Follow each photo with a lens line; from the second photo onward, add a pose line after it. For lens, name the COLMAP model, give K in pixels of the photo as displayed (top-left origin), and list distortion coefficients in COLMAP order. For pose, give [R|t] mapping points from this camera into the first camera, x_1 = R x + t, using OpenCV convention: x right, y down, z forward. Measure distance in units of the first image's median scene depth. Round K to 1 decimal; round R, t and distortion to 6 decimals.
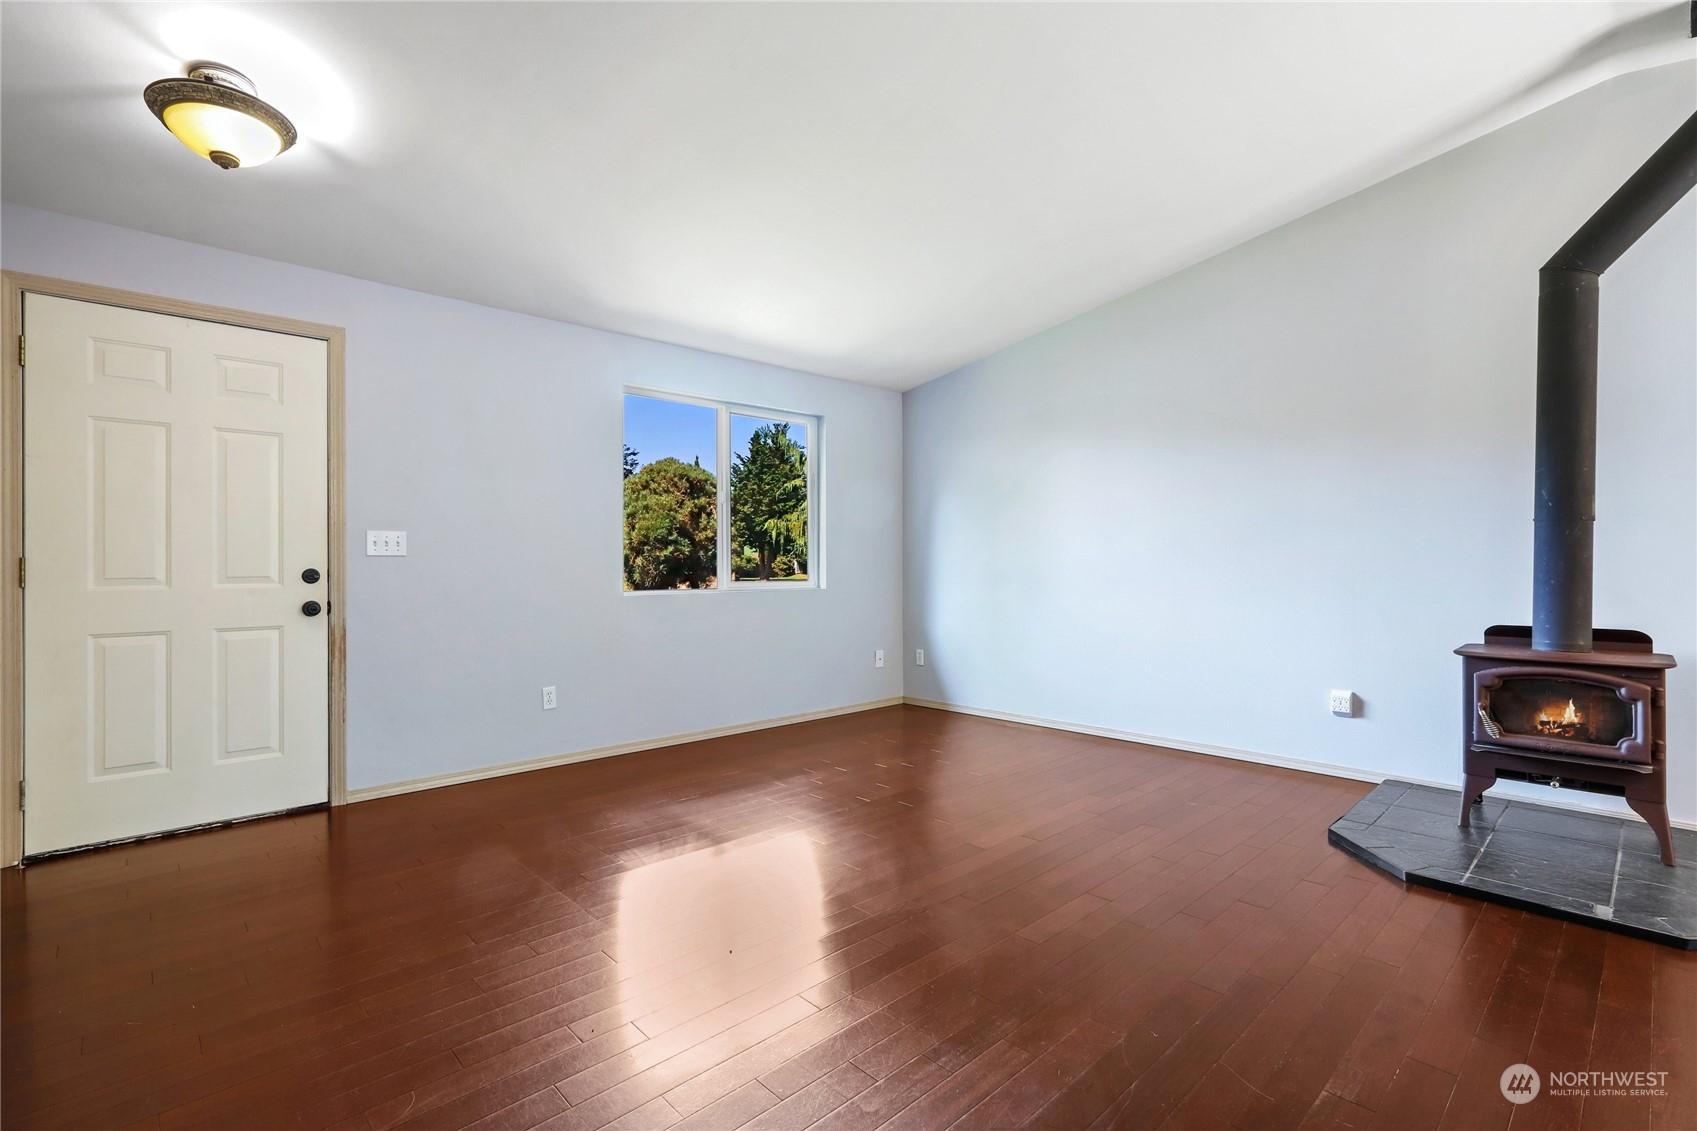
lens RADIAL K [[771.5, 0, 854.1], [0, 771.5, 555.2], [0, 0, 1]] dist [0.000011, 0.000395]
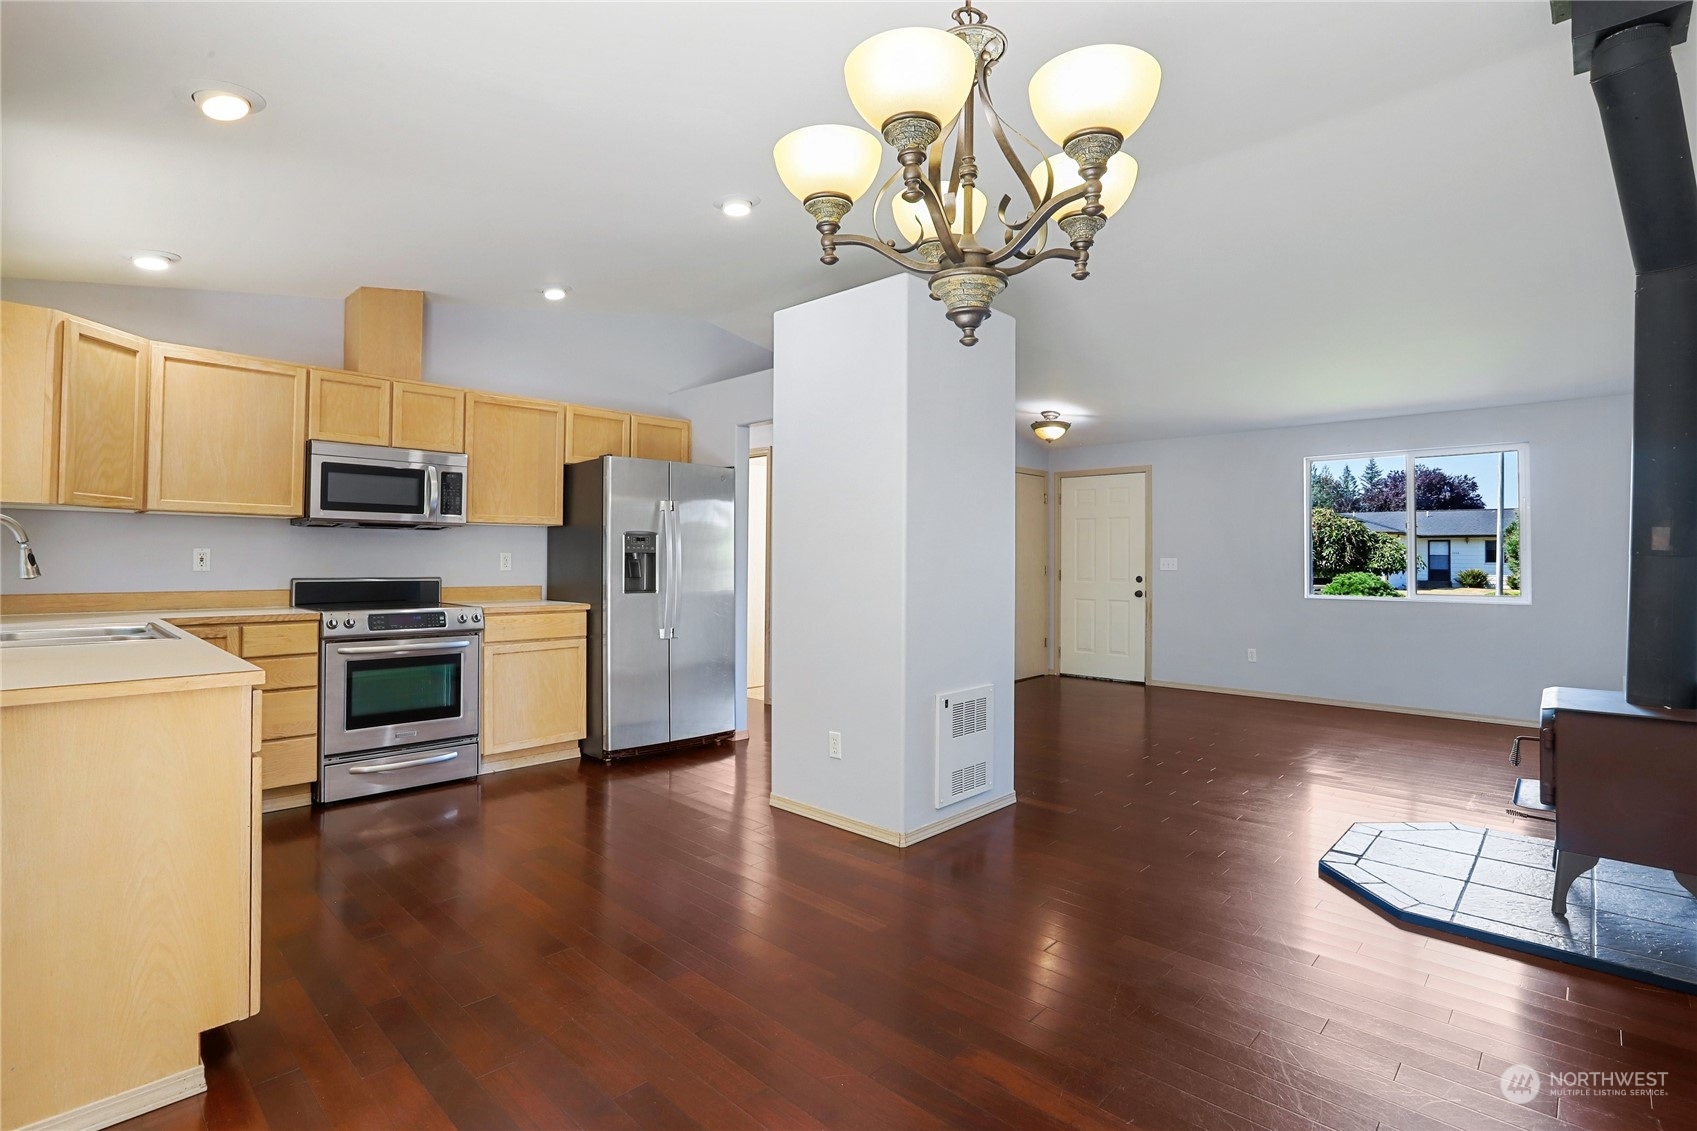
lens RADIAL K [[832.3, 0, 855.3], [0, 832.3, 552.7], [0, 0, 1]] dist [-0.000257, 0.000104]
pose [[0.068827, -0.008237, -0.997595, 1.619858], [-0.000850, 0.999965, -0.008315, -0.028912], [0.997628, 0.001420, 0.068818, 0.010438]]
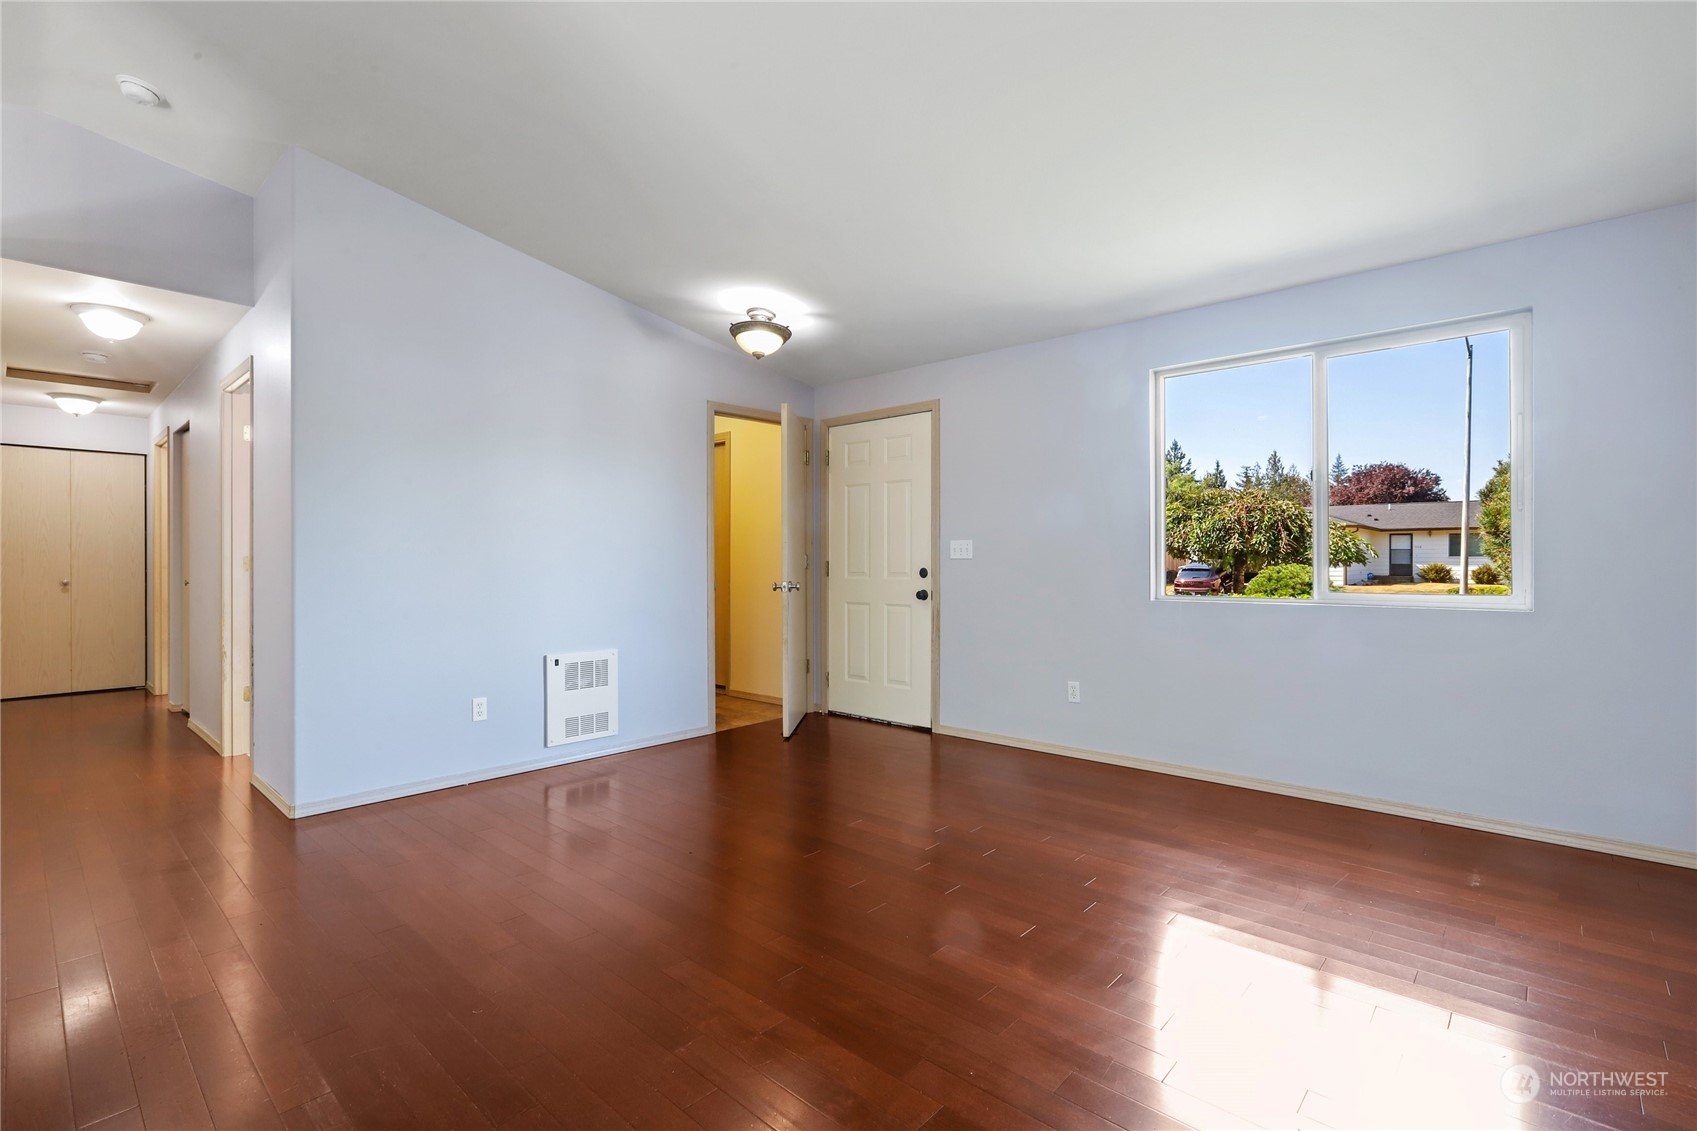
lens RADIAL K [[796.5, 0, 838.9], [0, 796.5, 564.0], [0, 0, 1]] dist [-0.002884, -0.000321]
pose [[0.062225, 0.004277, -0.998053, 0.798060], [0.006645, 0.999967, 0.004699, 0.001824], [0.998040, -0.006925, 0.062195, 0.728101]]
